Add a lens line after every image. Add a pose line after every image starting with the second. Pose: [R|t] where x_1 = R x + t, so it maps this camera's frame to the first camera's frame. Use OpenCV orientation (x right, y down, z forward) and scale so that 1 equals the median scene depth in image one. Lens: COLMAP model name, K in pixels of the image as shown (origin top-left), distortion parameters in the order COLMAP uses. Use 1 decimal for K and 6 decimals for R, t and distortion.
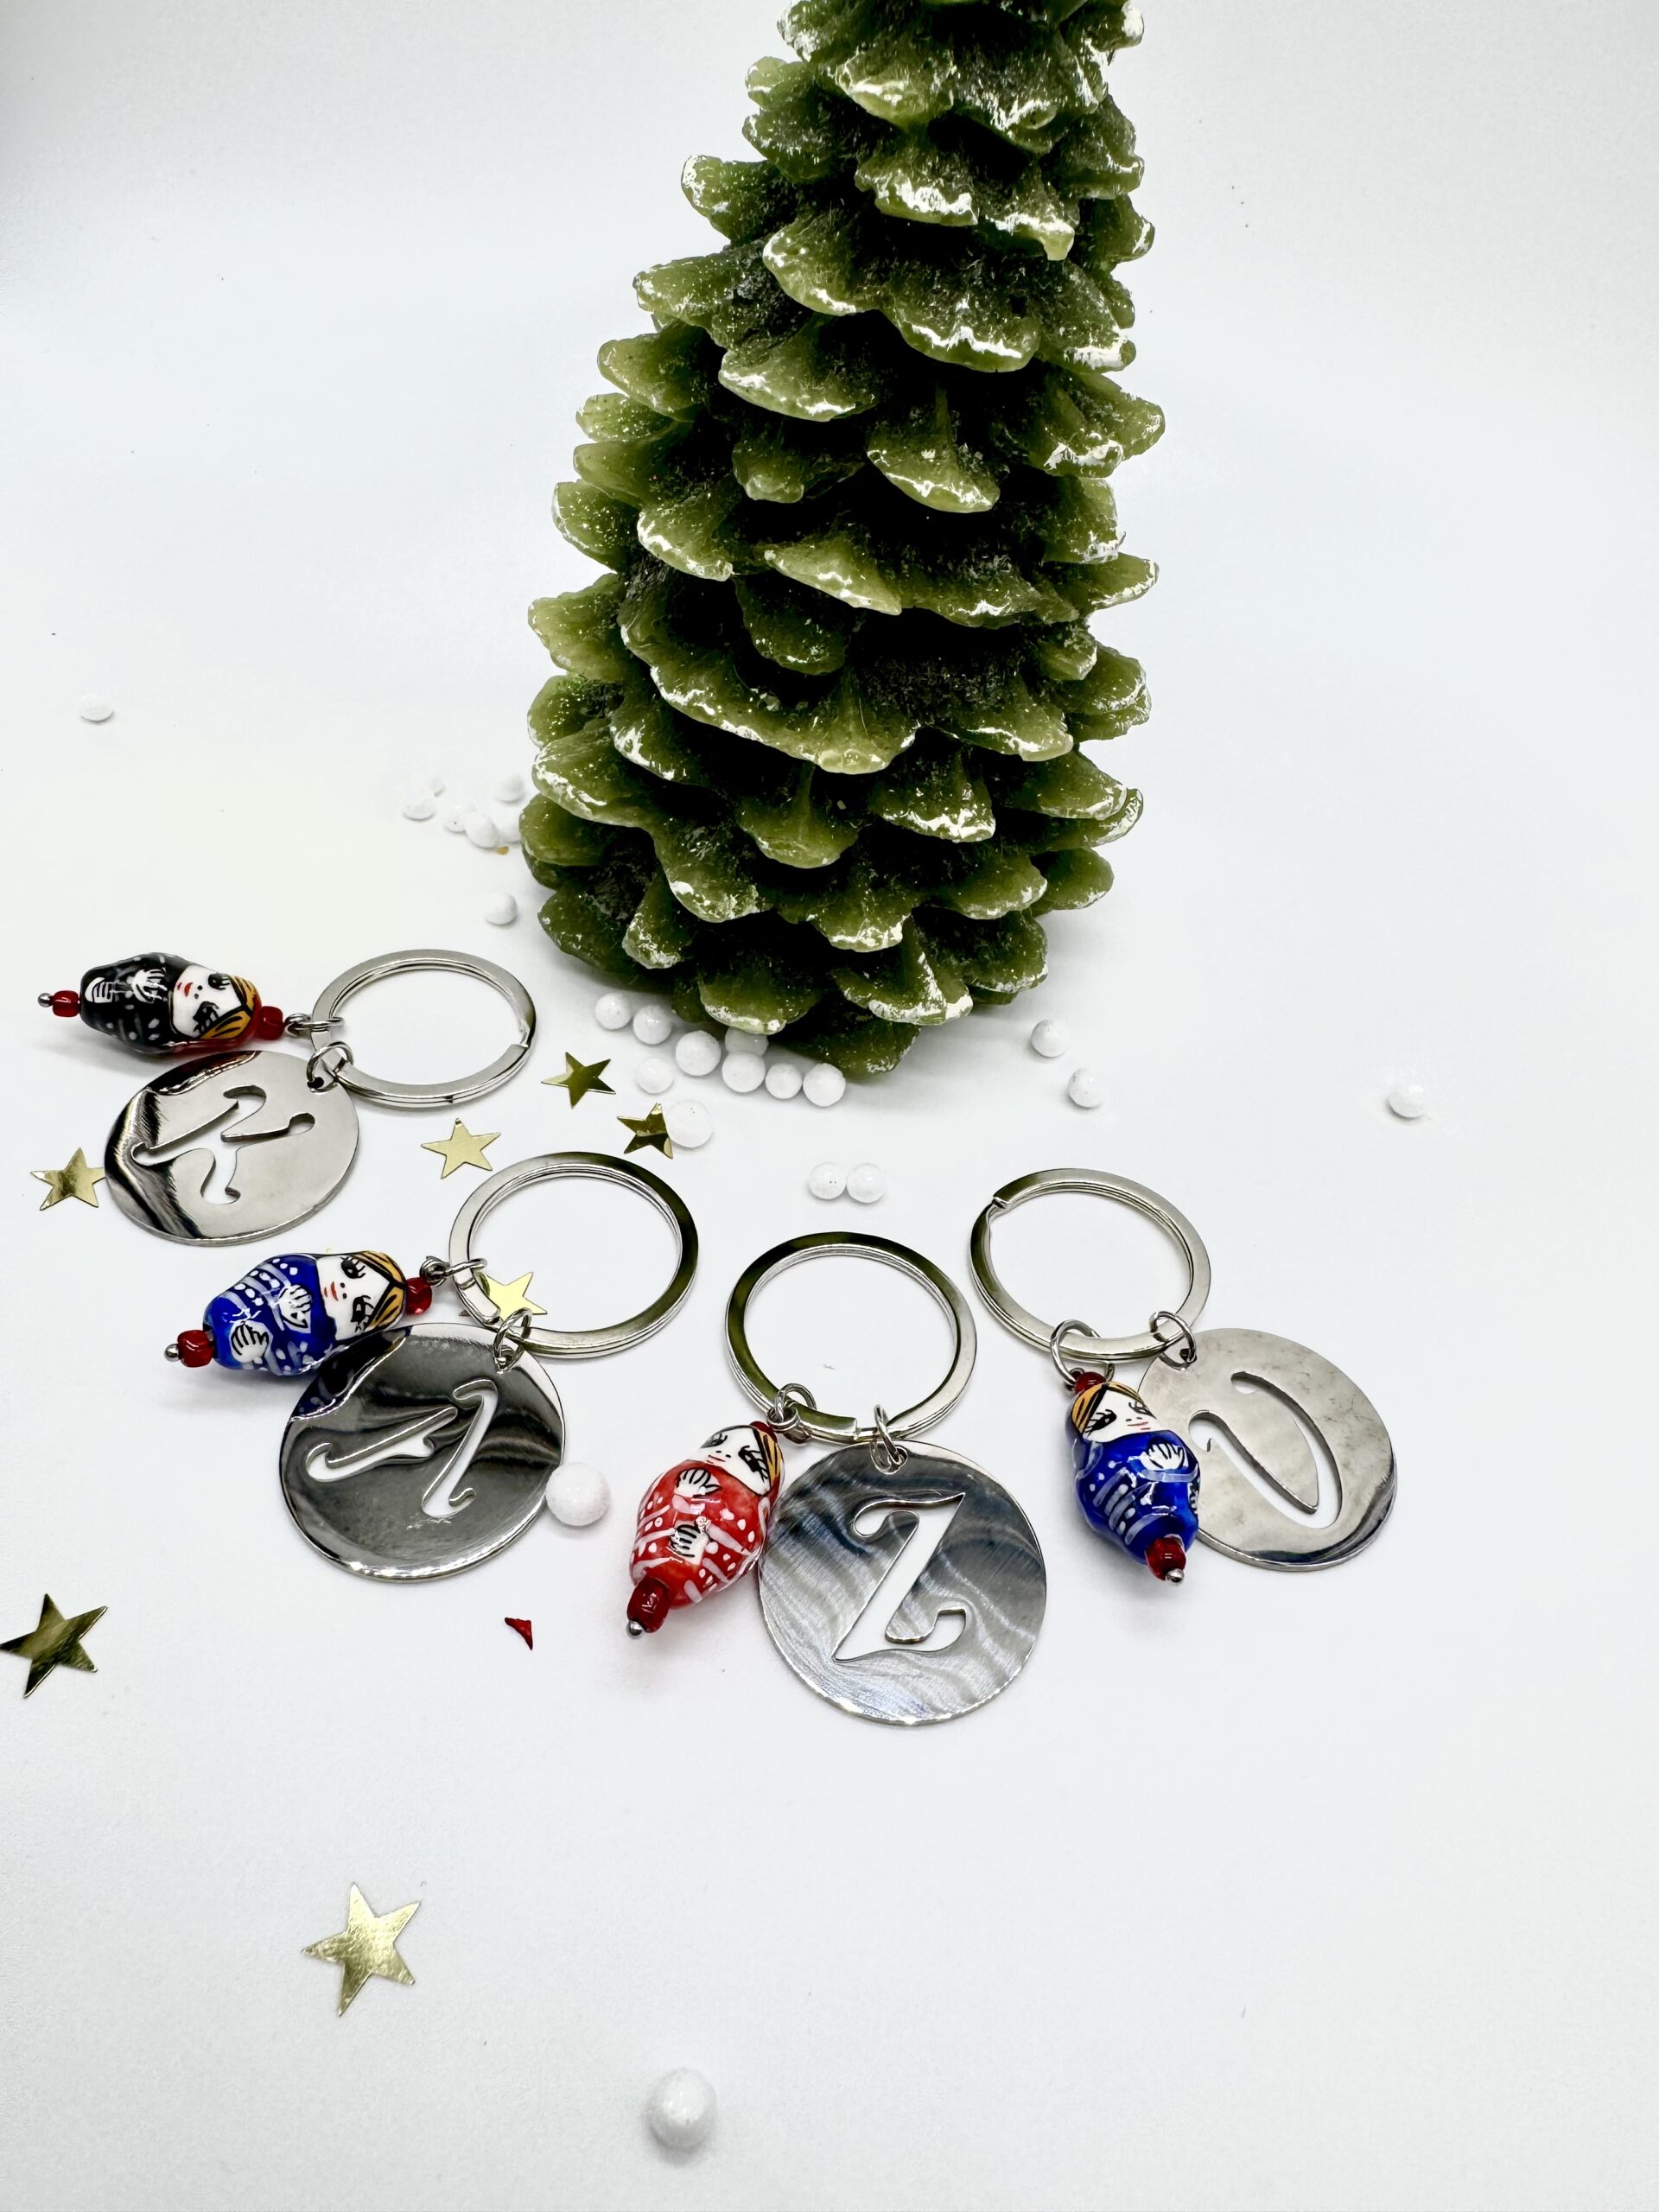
lens RADIAL K [[1550.7, 0, 823.3], [0, 1550.7, 997.9], [0, 0, 1]] dist [-0.001616, 0.004700]
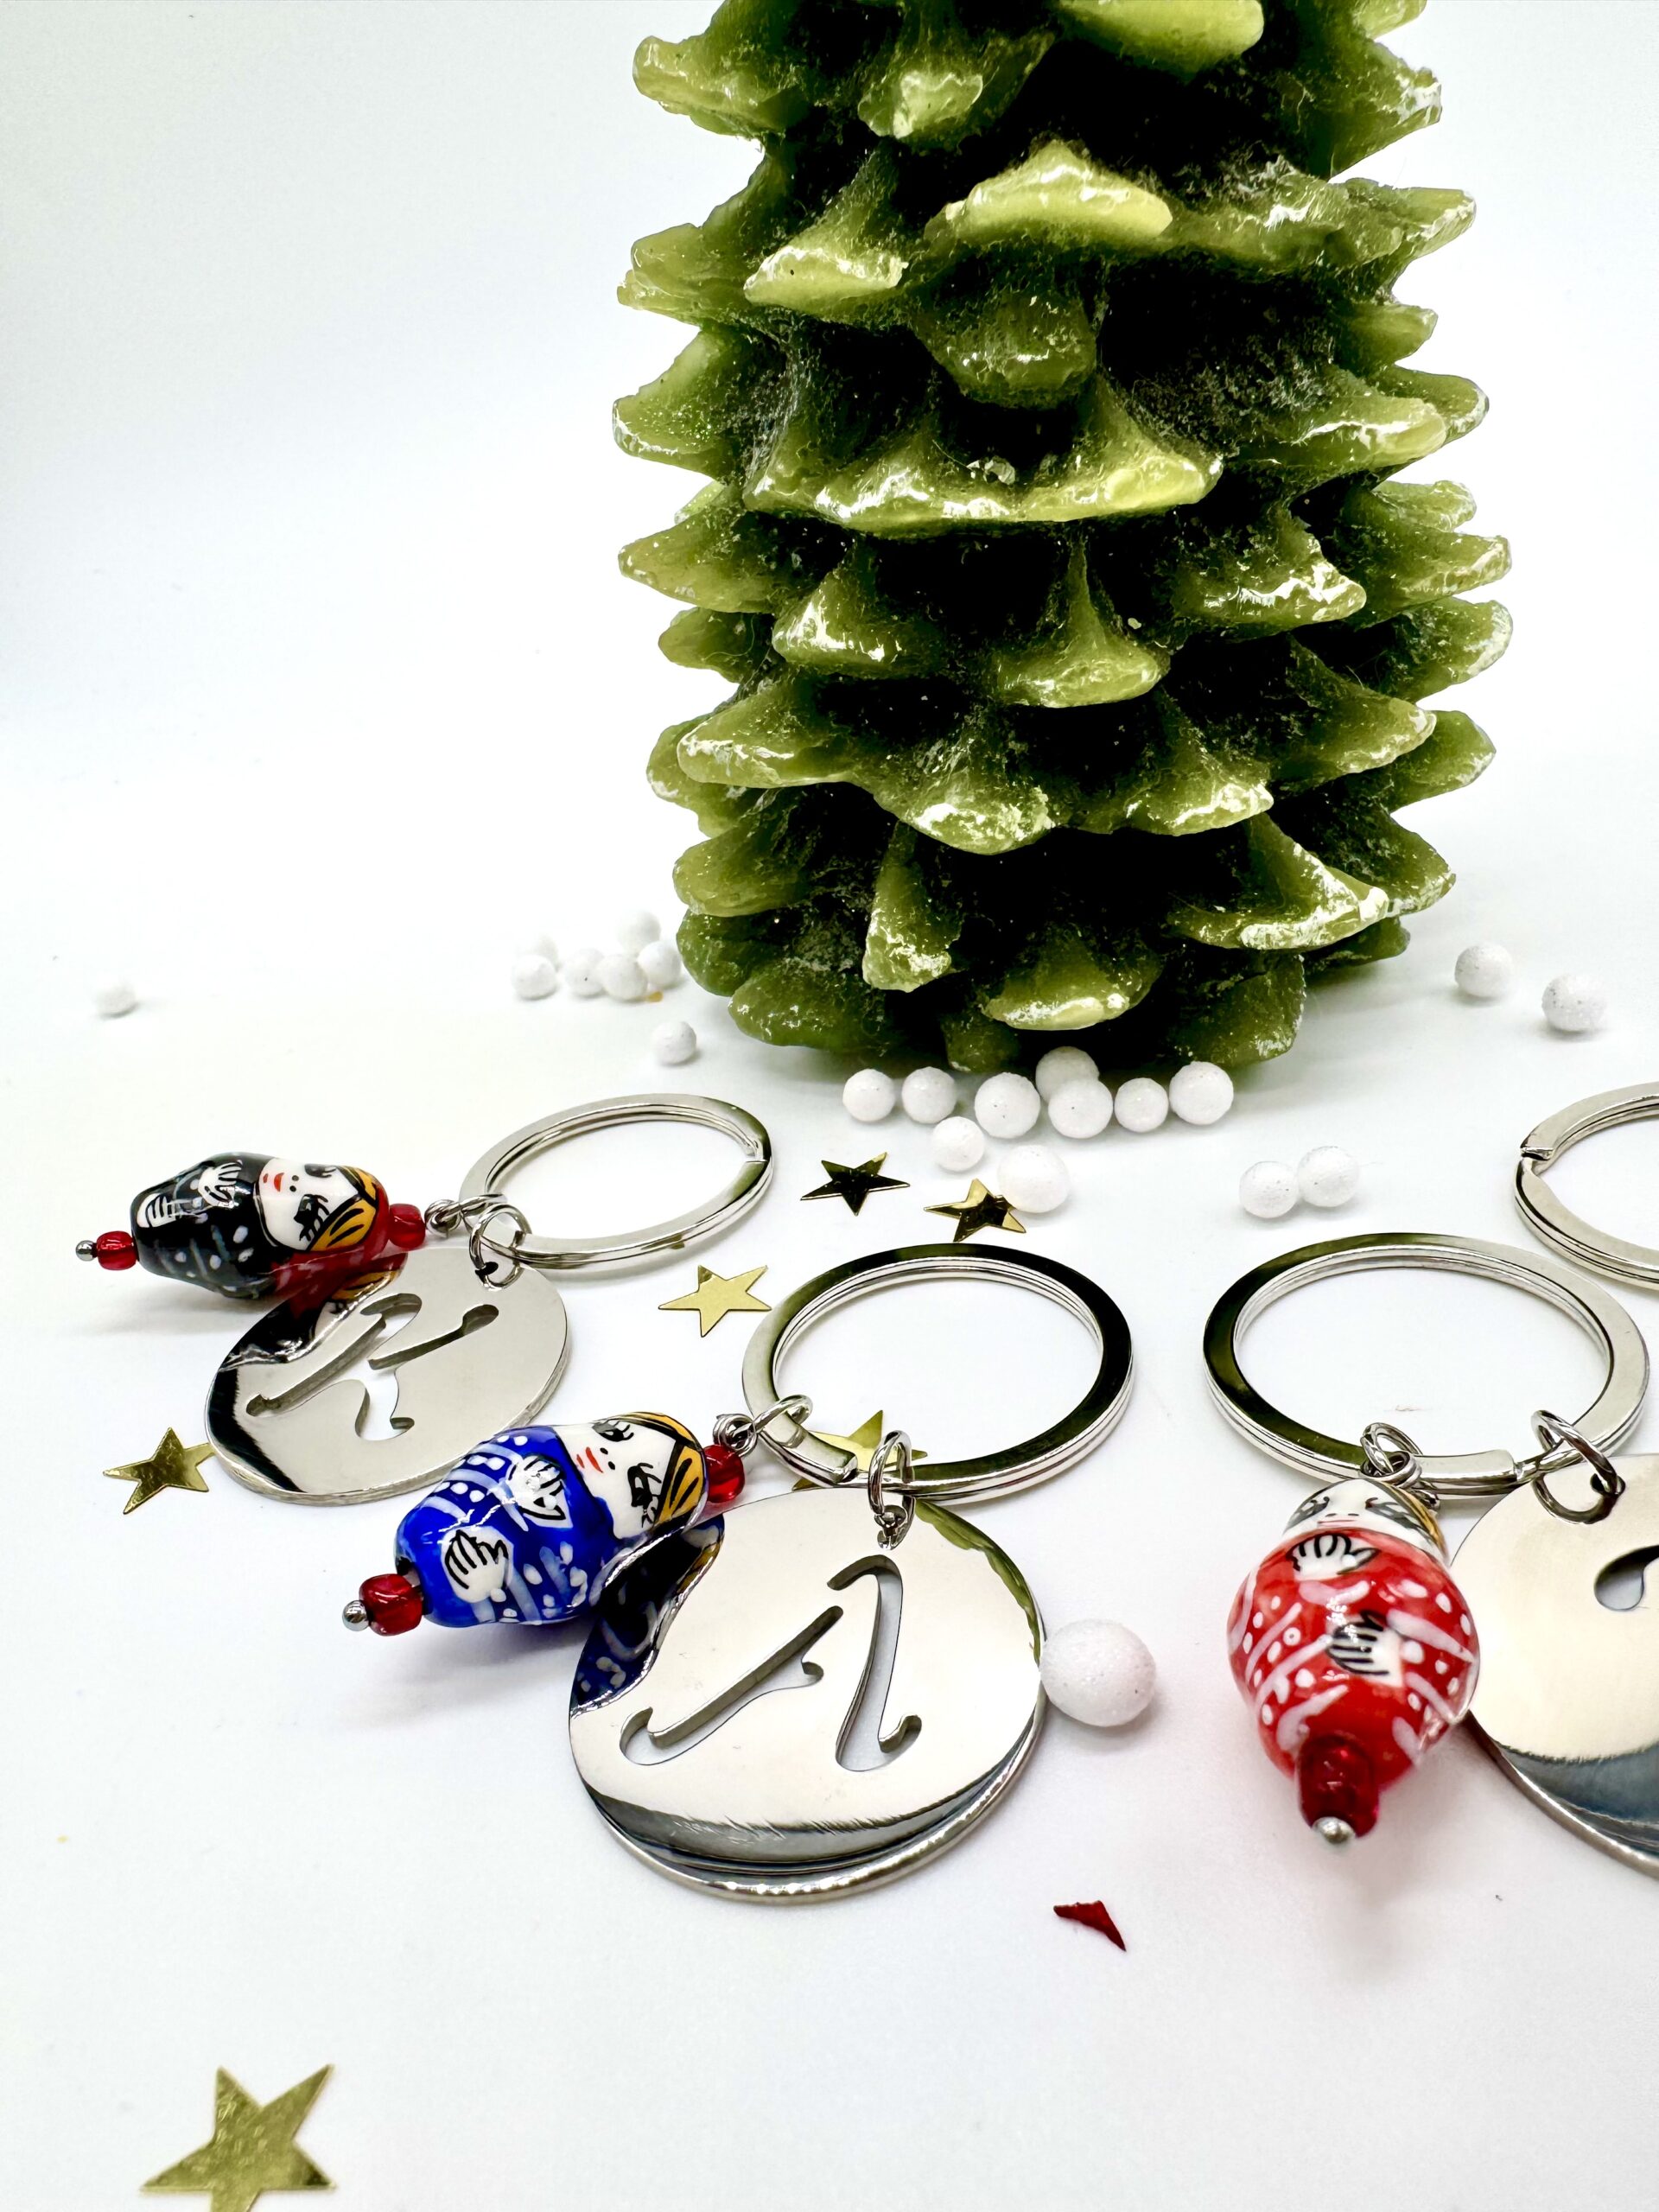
lens RADIAL K [[1564.9, 0, 834.1], [0, 1564.9, 1229.8], [0, 0, 1]] dist [-0.008136, 0.003601]
pose [[0.960909, -0.273956, -0.040029, -0.161087], [0.263805, 0.949842, -0.167949, 0.208964], [0.084032, 0.150824, 0.984983, 0.362907]]
